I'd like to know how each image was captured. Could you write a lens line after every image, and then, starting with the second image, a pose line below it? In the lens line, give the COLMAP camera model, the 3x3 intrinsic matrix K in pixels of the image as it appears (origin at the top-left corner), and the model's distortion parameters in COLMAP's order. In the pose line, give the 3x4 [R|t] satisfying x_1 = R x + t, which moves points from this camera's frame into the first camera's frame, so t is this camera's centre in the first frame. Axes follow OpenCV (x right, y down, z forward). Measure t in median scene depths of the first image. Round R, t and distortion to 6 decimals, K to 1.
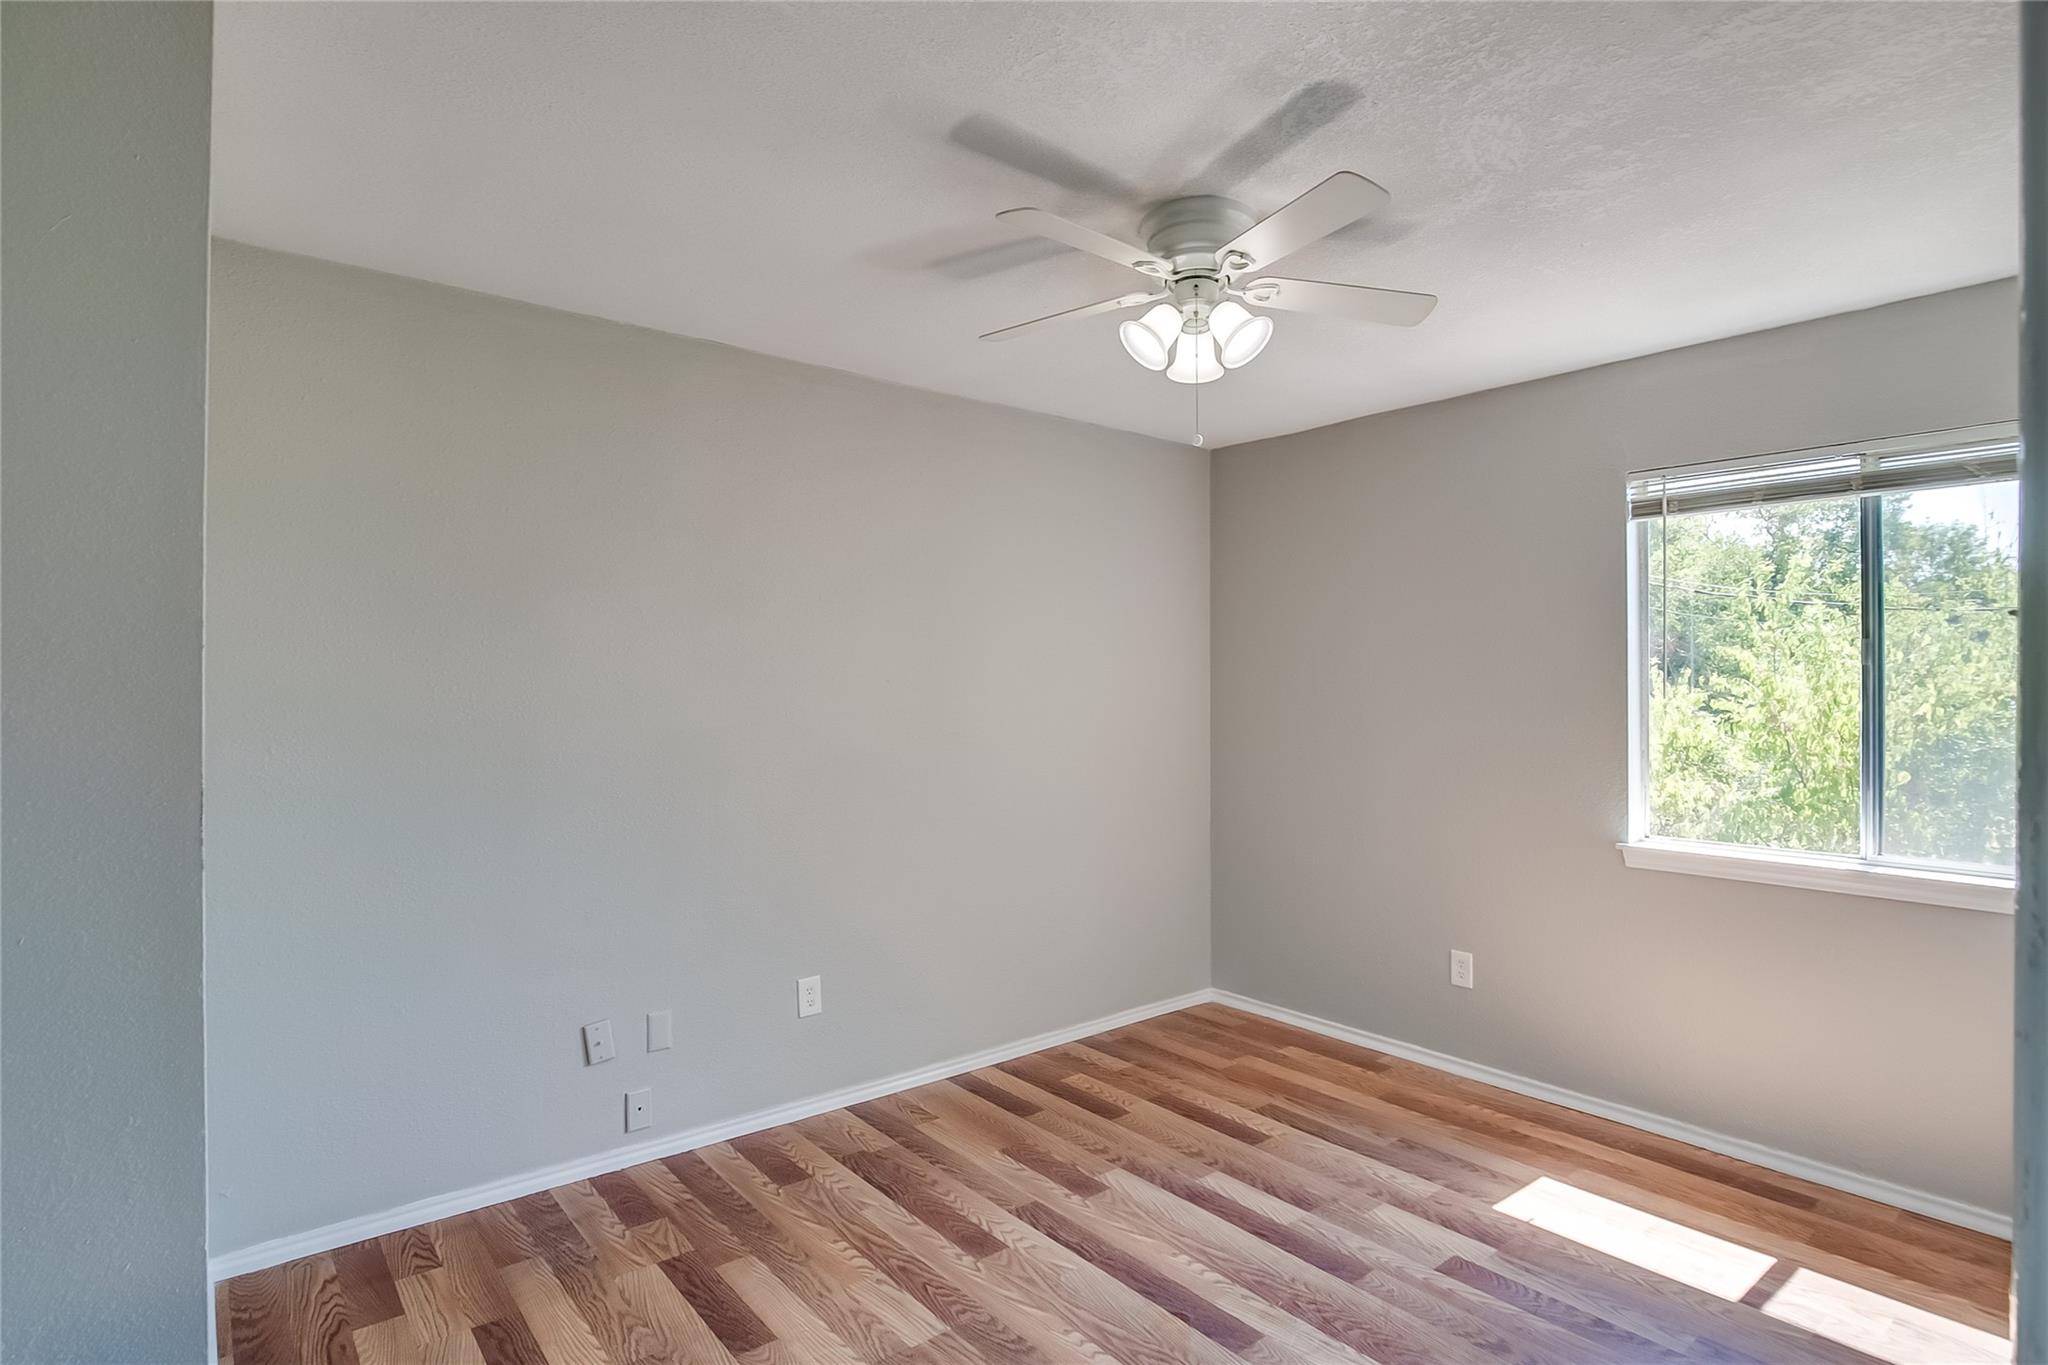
lens RADIAL K [[1045.4, 0, 1016.4], [0, 1045.4, 687.0], [0, 0, 1]] dist [0.001662, 0.000008]
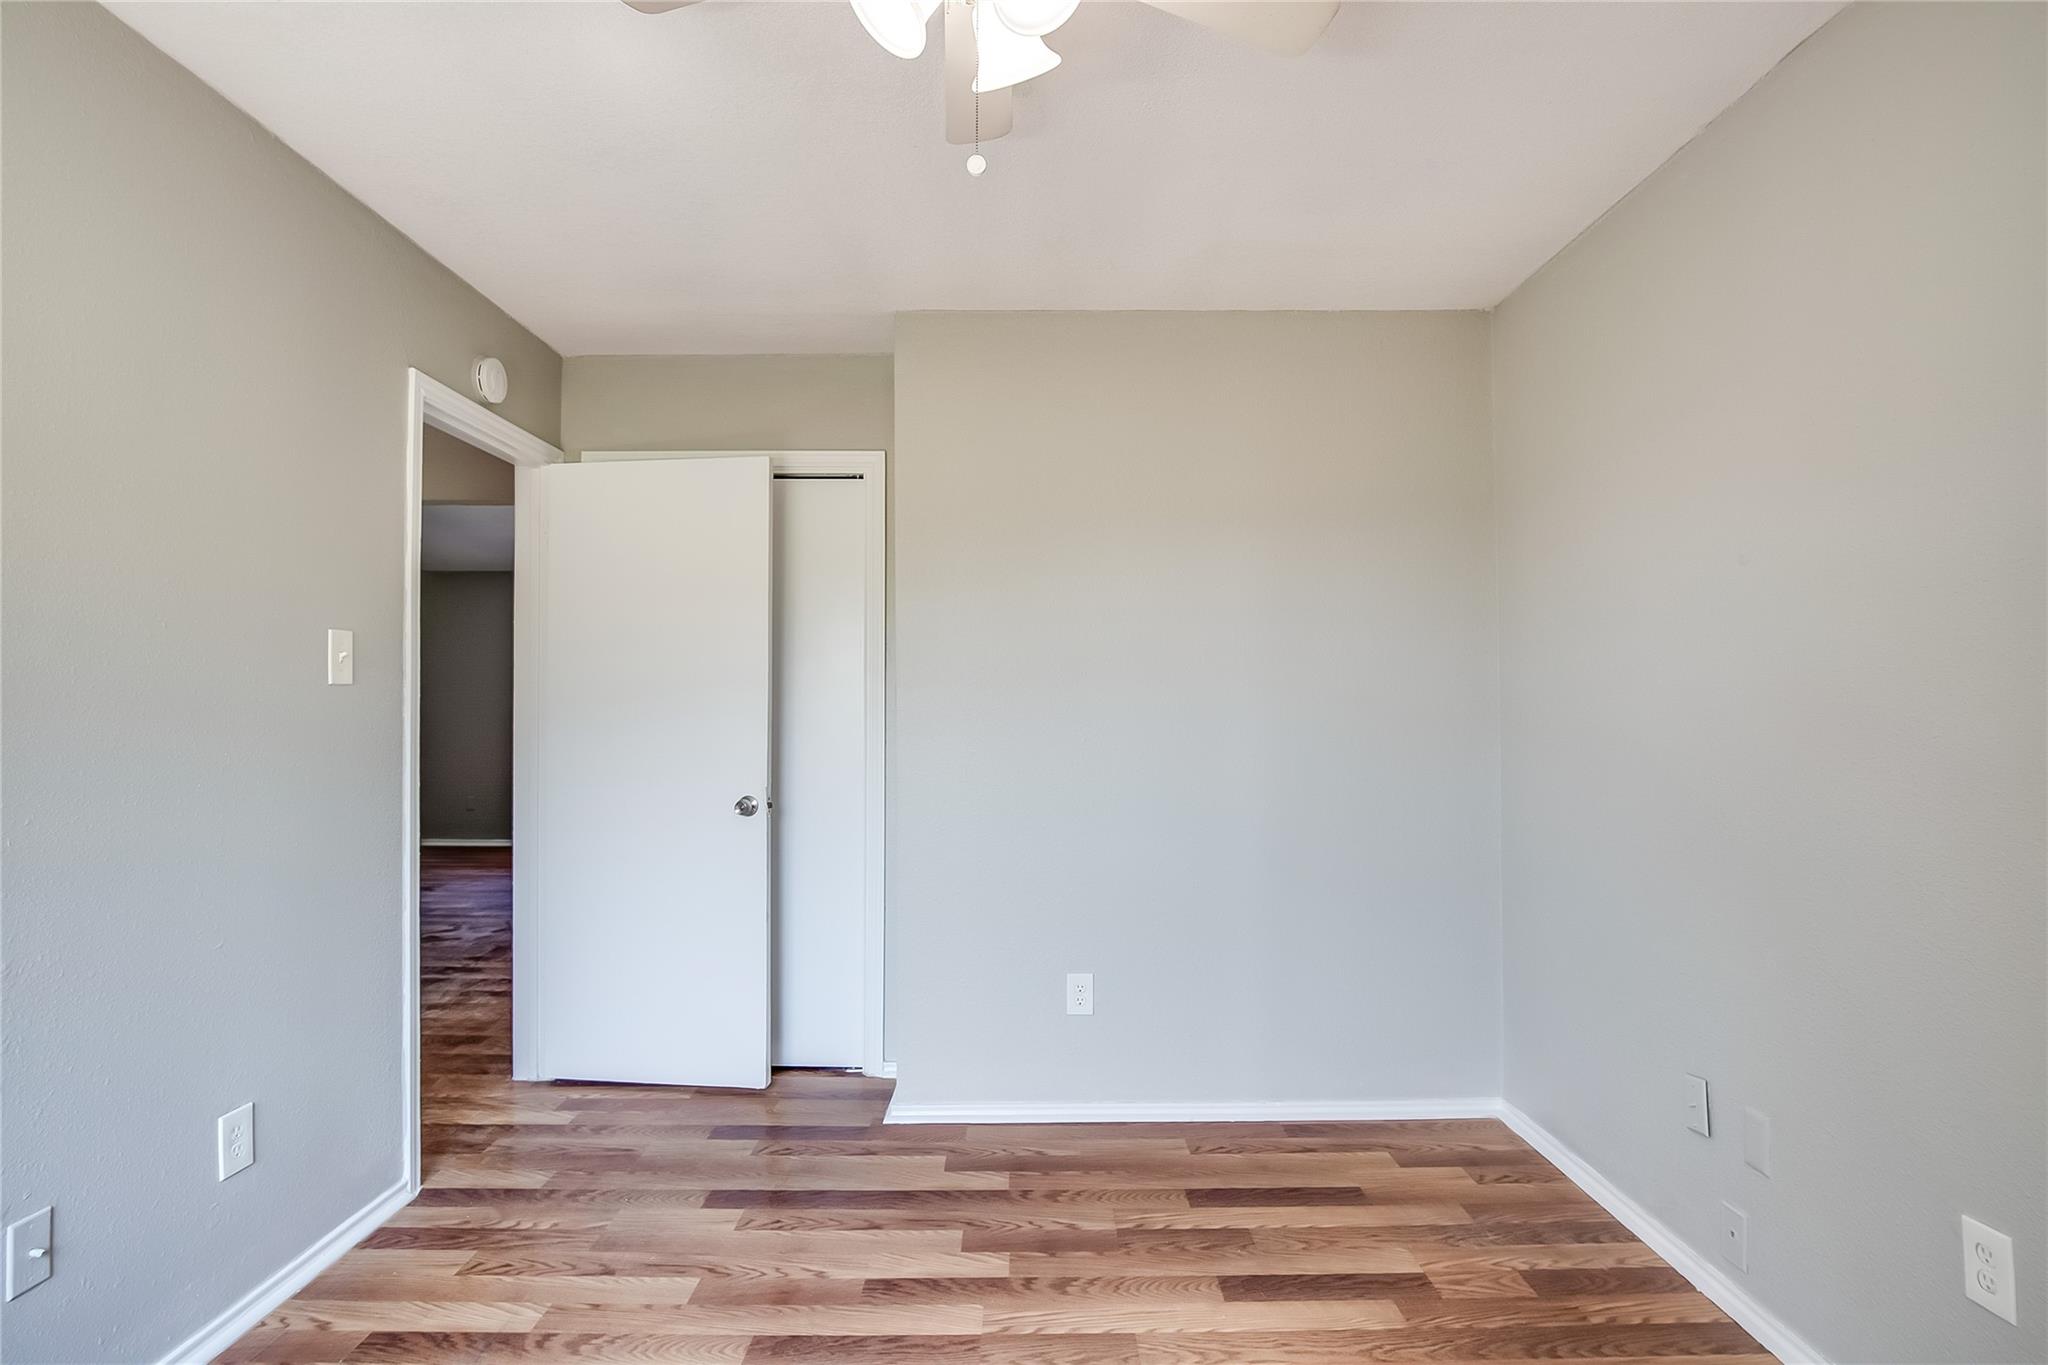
lens RADIAL K [[1045.4, 0, 1021.6], [0, 1045.4, 681.8], [0, 0, 1]] dist [0.001662, 0.000008]
pose [[-0.622389, -0.017139, -0.782520, 0.566514], [0.007371, 0.999588, -0.027756, 0.061499], [0.782673, -0.023043, -0.622006, 1.253444]]
